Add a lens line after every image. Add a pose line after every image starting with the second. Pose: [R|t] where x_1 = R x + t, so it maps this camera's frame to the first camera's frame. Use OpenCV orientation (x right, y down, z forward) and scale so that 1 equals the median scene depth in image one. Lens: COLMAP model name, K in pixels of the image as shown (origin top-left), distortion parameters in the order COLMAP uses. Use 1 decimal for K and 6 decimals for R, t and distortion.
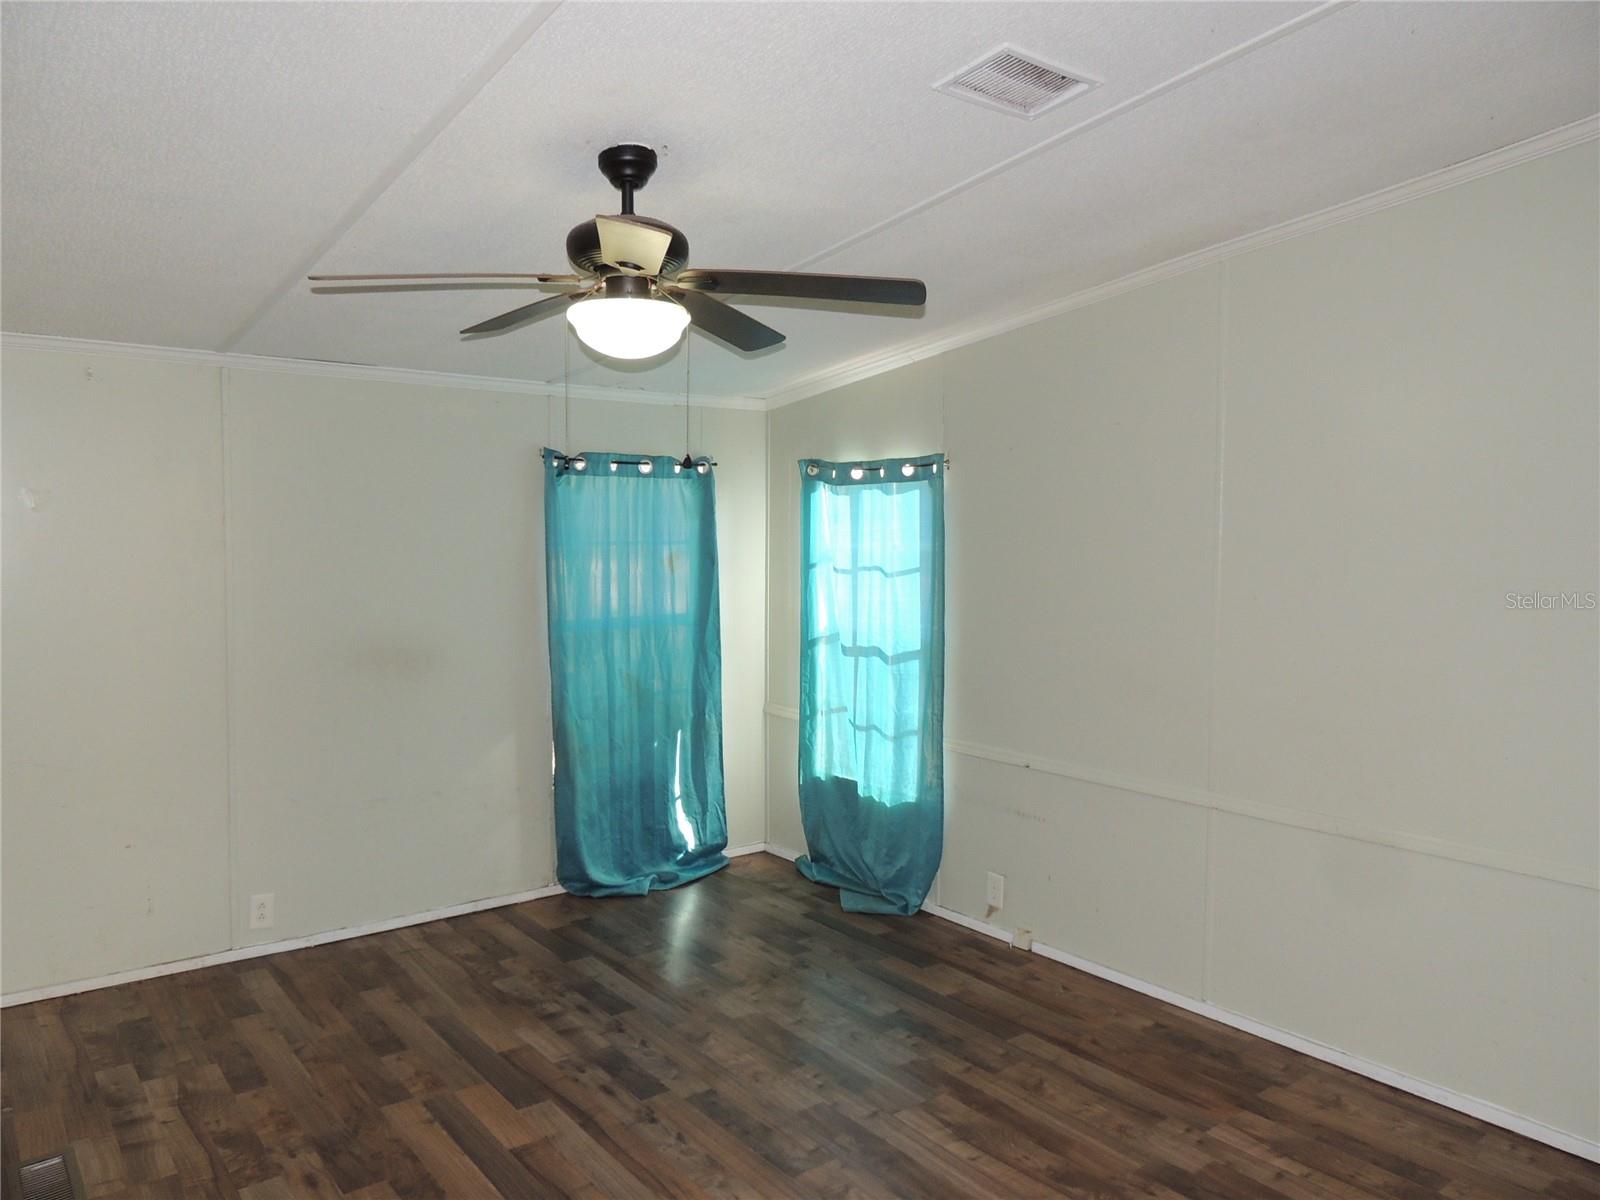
lens RADIAL K [[1136.5, 0, 796.5], [0, 1136.5, 605.5], [0, 0, 1]] dist [-0.020979, -0.000675]
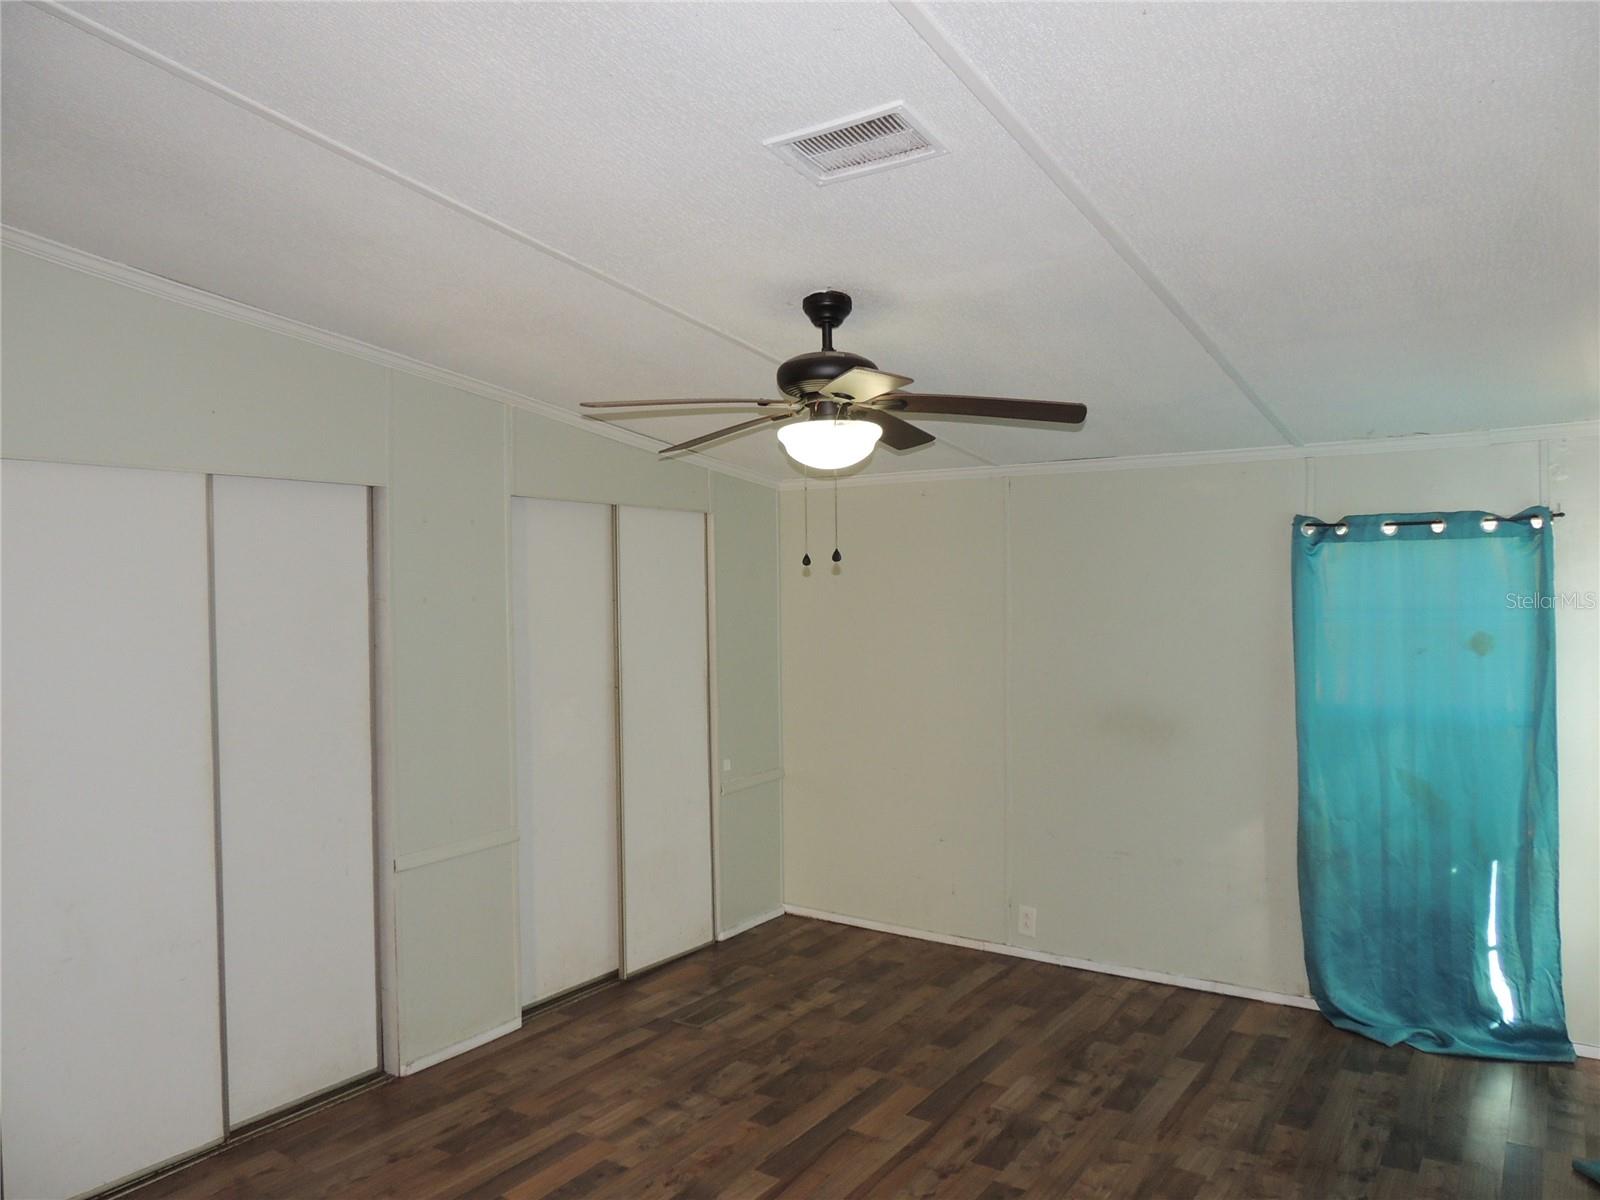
lens RADIAL K [[1136.5, 0, 803.9], [0, 1136.5, 596.1], [0, 0, 1]] dist [-0.020979, -0.000675]
pose [[0.310720, -0.003559, -0.950495, 0.521847], [-0.052369, 0.998410, -0.020857, -0.032271], [0.949058, 0.056257, 0.310040, 0.330398]]
